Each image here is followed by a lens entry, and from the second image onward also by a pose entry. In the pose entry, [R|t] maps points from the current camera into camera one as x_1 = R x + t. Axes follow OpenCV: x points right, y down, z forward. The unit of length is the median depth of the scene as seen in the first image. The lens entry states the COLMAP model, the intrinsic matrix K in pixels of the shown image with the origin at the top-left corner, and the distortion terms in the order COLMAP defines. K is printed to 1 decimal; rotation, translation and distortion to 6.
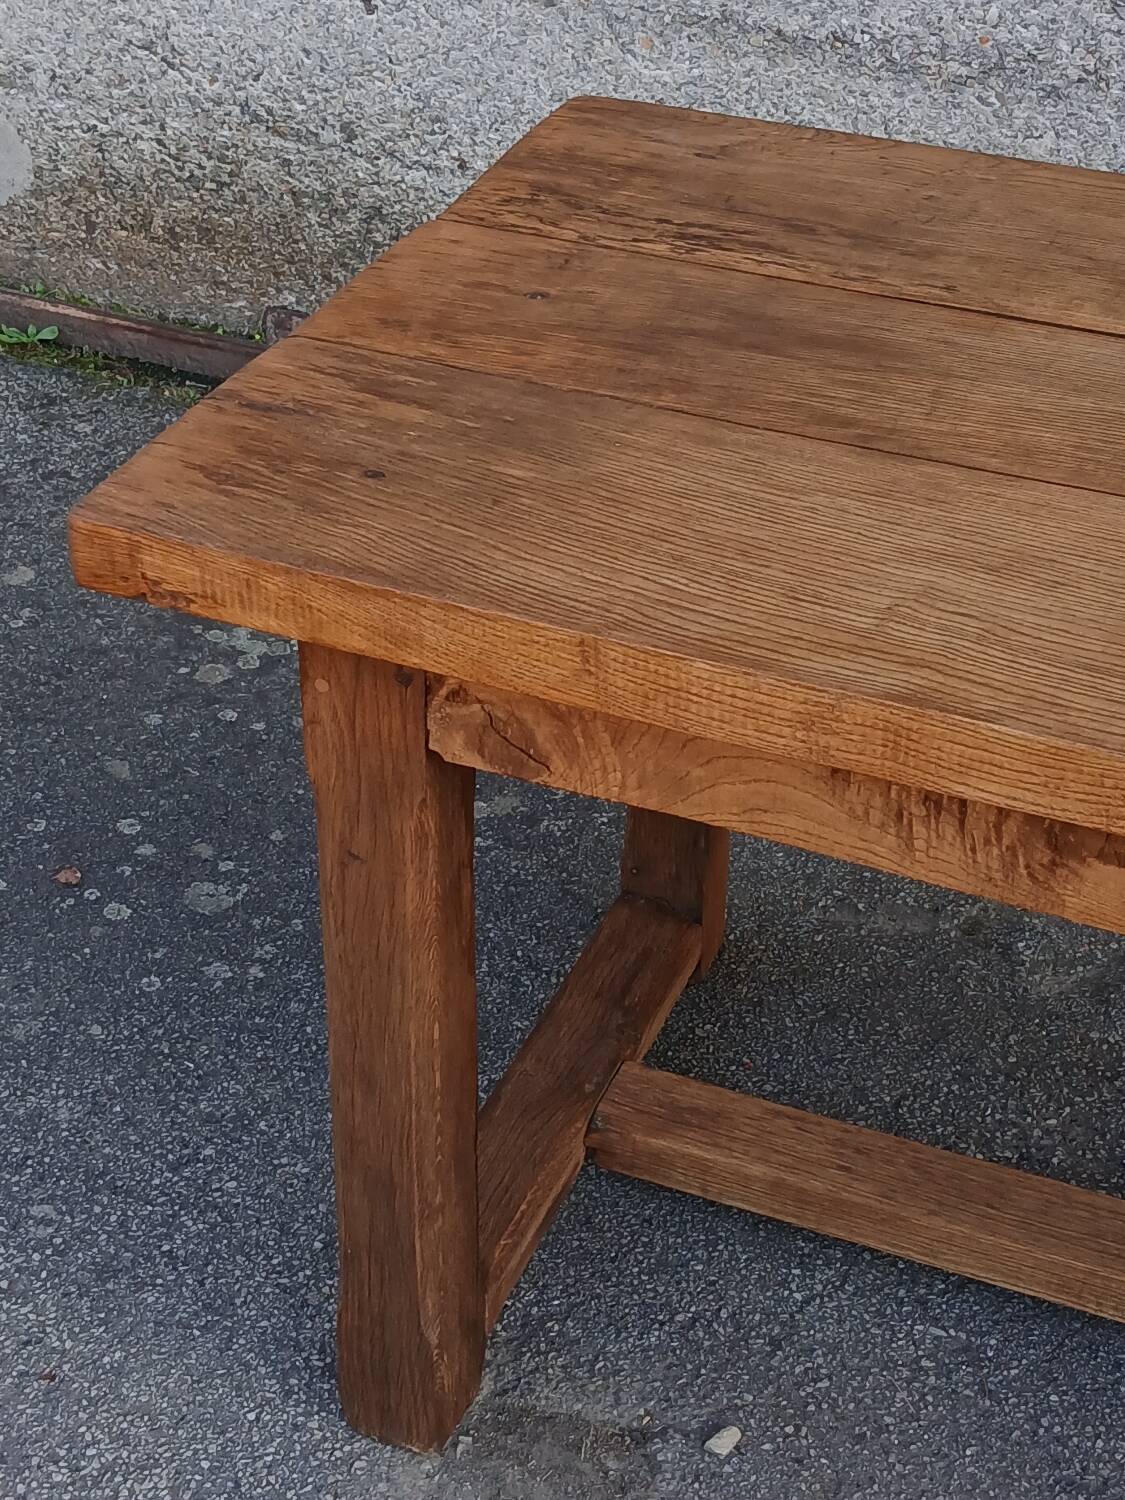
lens RADIAL K [[2484.7, 0, 556.9], [0, 2484.7, 750.5], [0, 0, 1]] dist [0.115854, 0.000000]
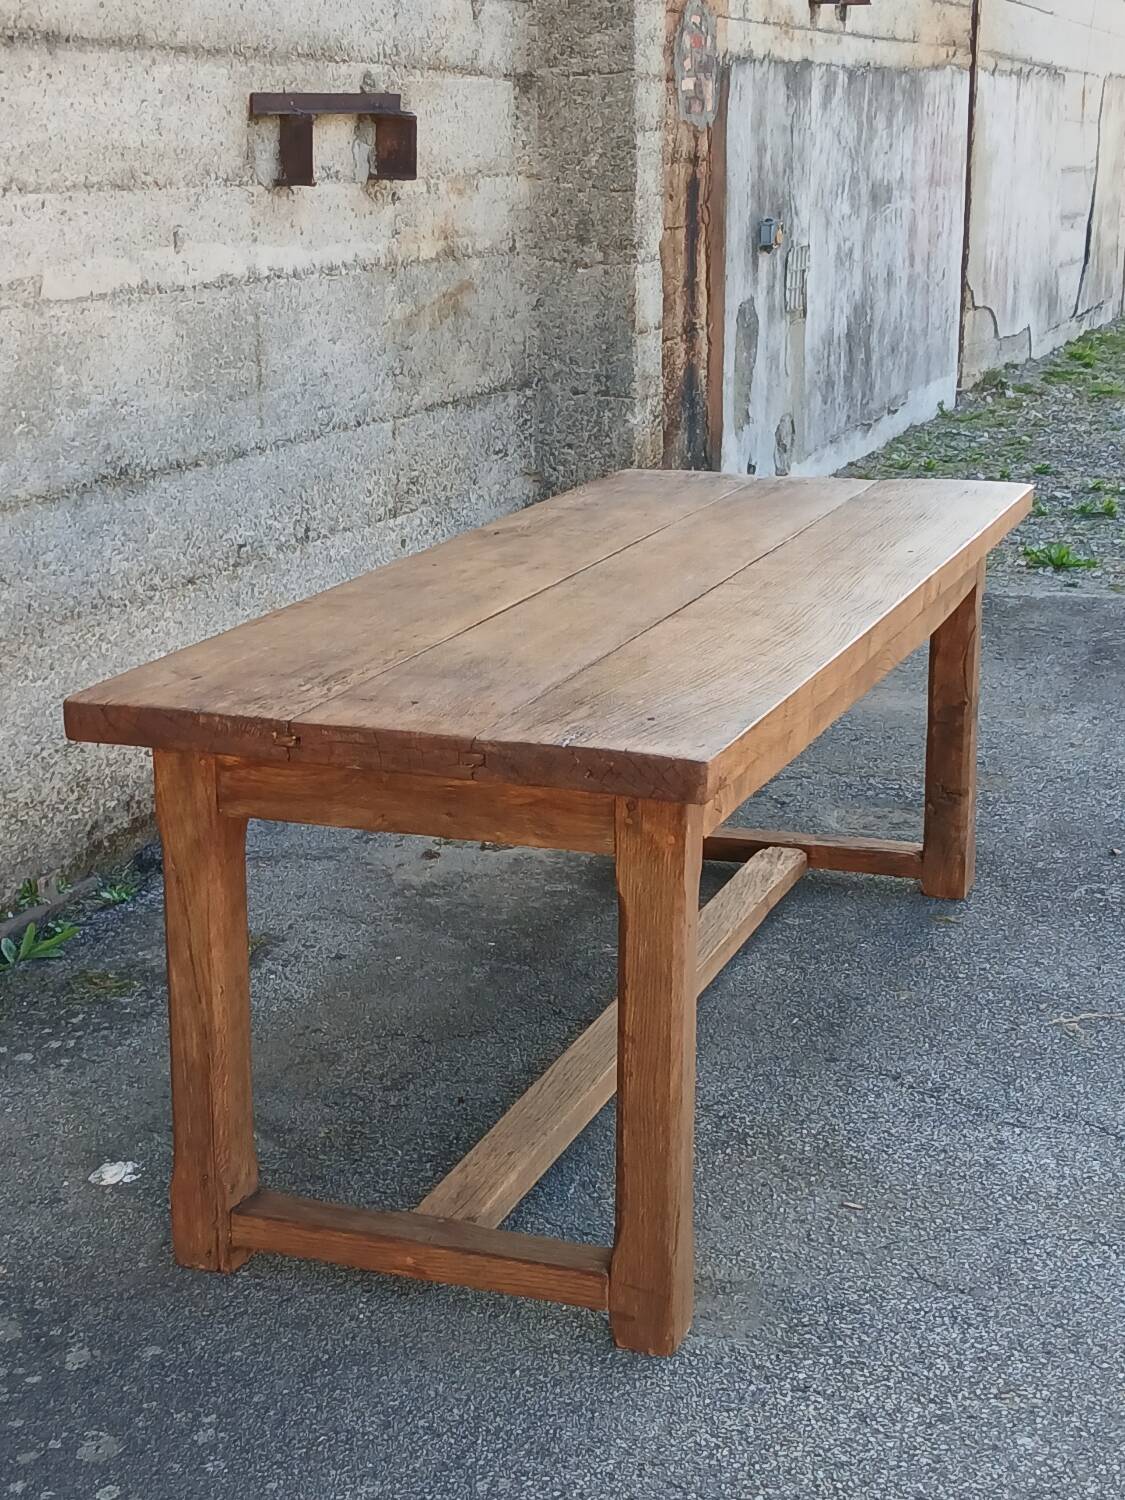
lens RADIAL K [[2376.2, 0, 572.7], [0, 2376.2, 731.1], [0, 0, 1]] dist [0.101017, 0.000000]
pose [[-0.030377, -0.270837, 0.962146, -1.212875], [0.551055, 0.798552, 0.242185, -0.381931], [-0.833916, 0.537552, 0.124988, 0.540641]]
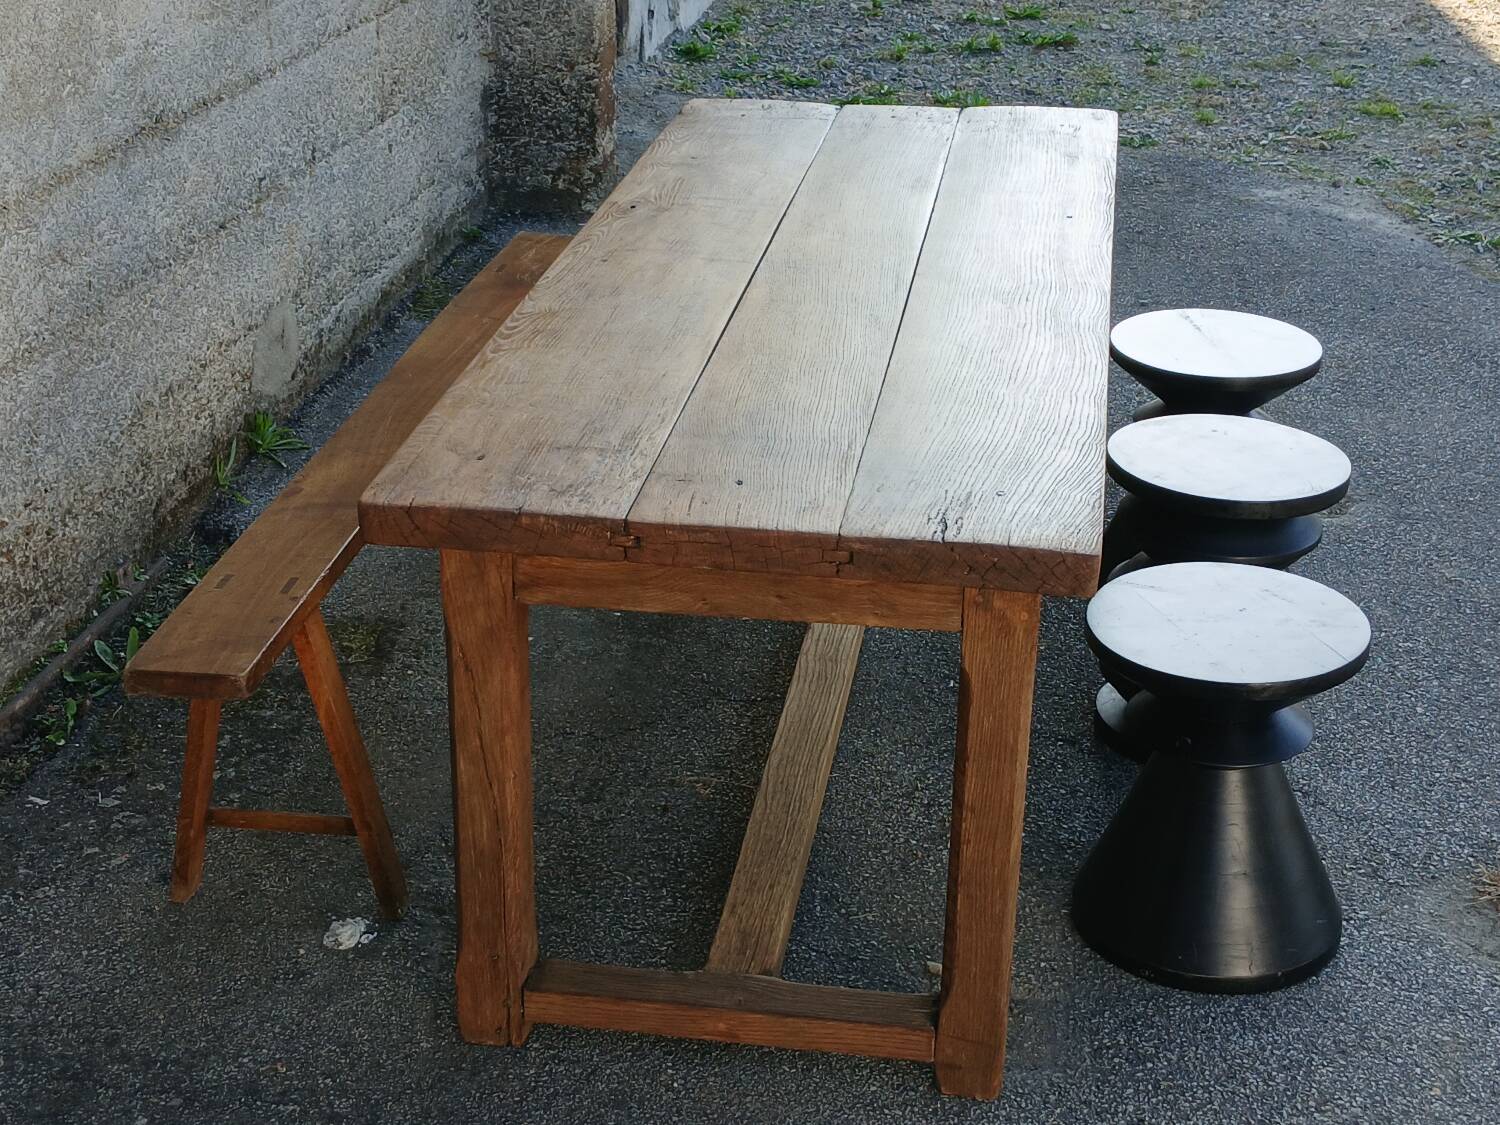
lens RADIAL K [[2264.2, 0, 750.9], [0, 2264.2, 555.1], [0, 0, 1]] dist [0.102788, 0.000000]
pose [[-0.225708, -0.412352, 0.882622, -1.008120], [0.524654, 0.711939, 0.466777, -0.630442], [-0.820850, 0.568426, 0.055652, 0.711210]]
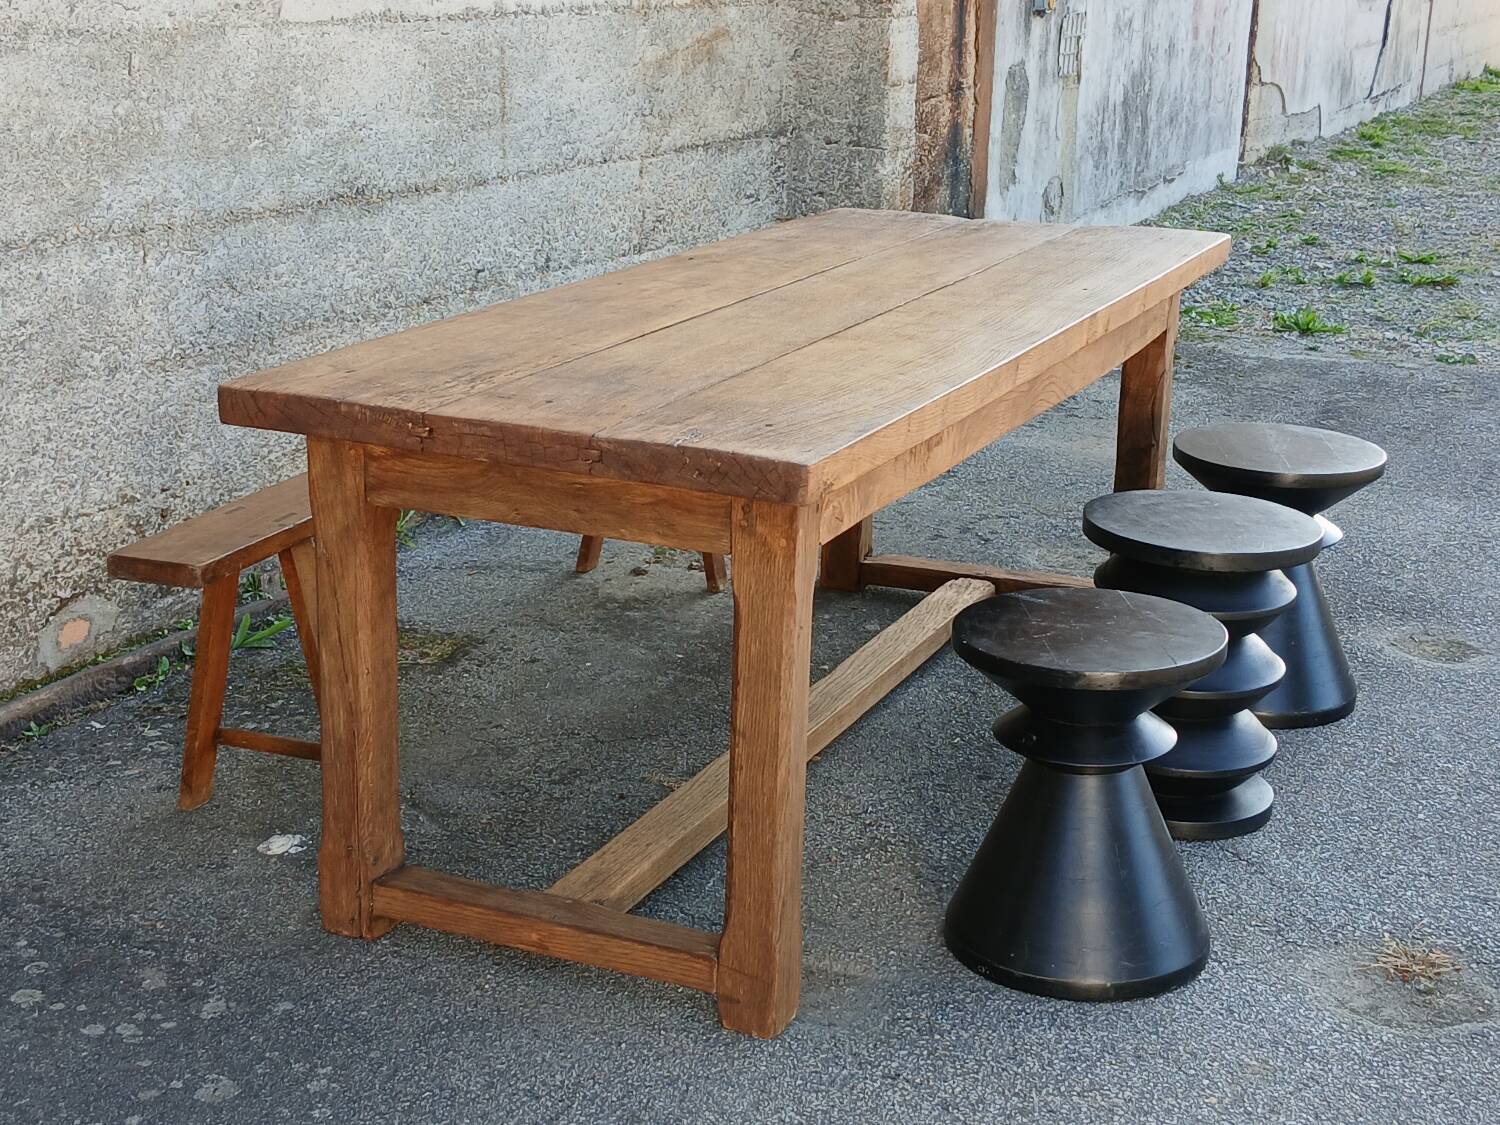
lens RADIAL K [[2264.2, 0, 751.8], [0, 2264.2, 554.7], [0, 0, 1]] dist [0.102788, 0.000000]
pose [[0.041539, -0.298029, 0.953652, -1.205118], [0.529711, 0.815862, 0.231895, -0.297497], [-0.847160, 0.495527, 0.191759, 0.468478]]
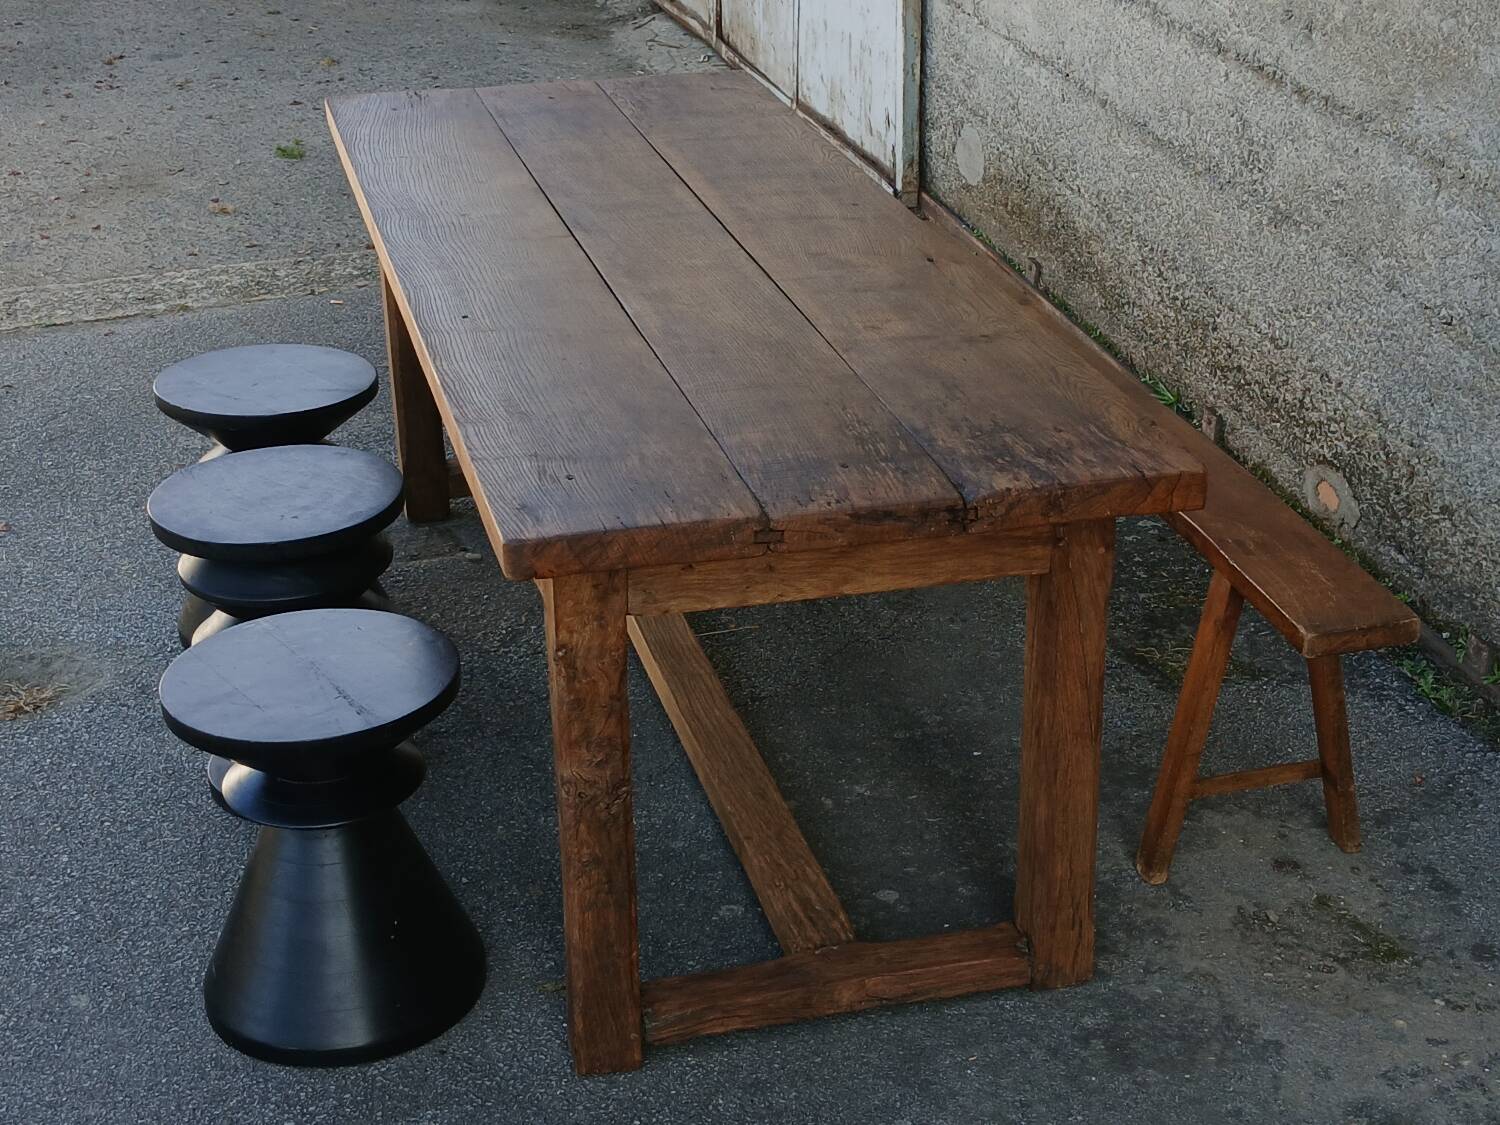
lens RADIAL K [[2279.9, 0, 754.9], [0, 2279.9, 568.6], [0, 0, 1]] dist [0.085738, 0.000000]
pose [[0.596348, 0.314111, -0.738718, 1.589616], [-0.422672, 0.905228, 0.043701, 0.056748], [0.682435, 0.286175, 0.672597, -0.273076]]
